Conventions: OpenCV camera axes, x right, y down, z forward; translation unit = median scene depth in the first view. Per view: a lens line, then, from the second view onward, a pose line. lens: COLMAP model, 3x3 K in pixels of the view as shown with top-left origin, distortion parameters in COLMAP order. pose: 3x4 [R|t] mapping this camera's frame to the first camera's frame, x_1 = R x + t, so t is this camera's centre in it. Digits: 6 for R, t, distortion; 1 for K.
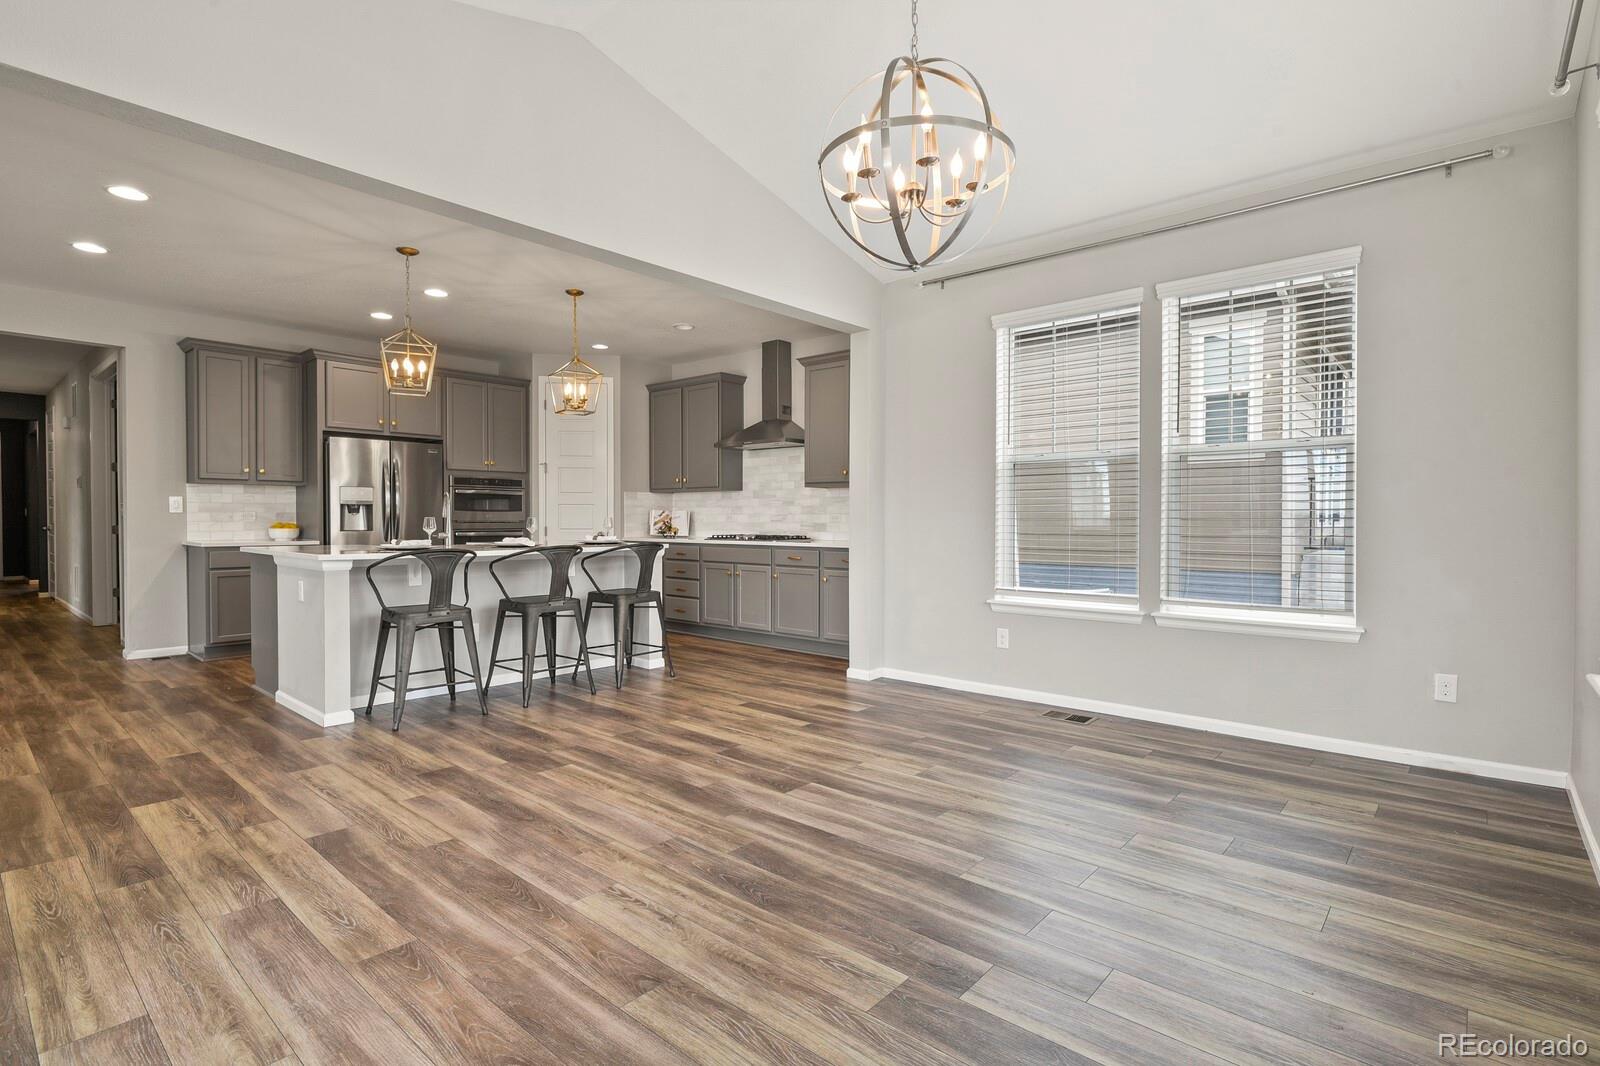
lens RADIAL K [[772.4, 0, 806.4], [0, 772.4, 535.5], [0, 0, 1]] dist [-0.006196, -0.000848]
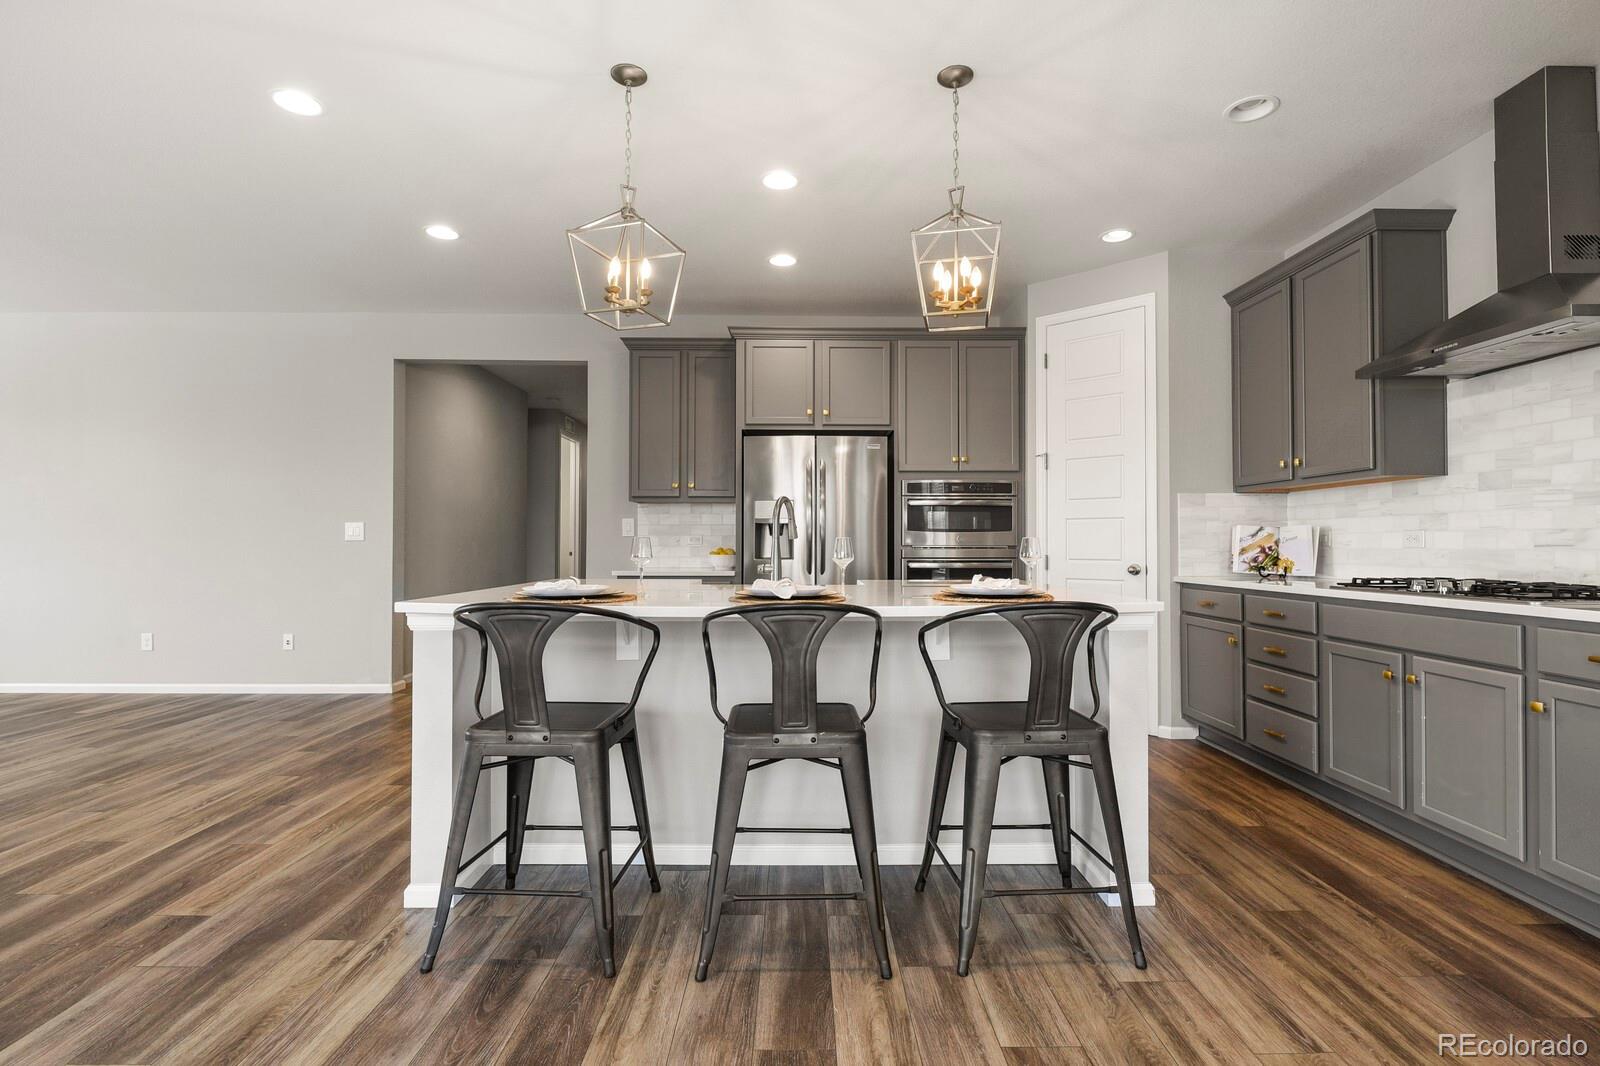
lens RADIAL K [[772.4, 0, 806.4], [0, 772.4, 535.5], [0, 0, 1]] dist [-0.006196, -0.000848]
pose [[0.665789, -0.010656, -0.746064, -0.001757], [-0.015434, 0.999487, -0.028049, -0.007439], [0.745980, 0.030190, 0.665284, 0.469898]]
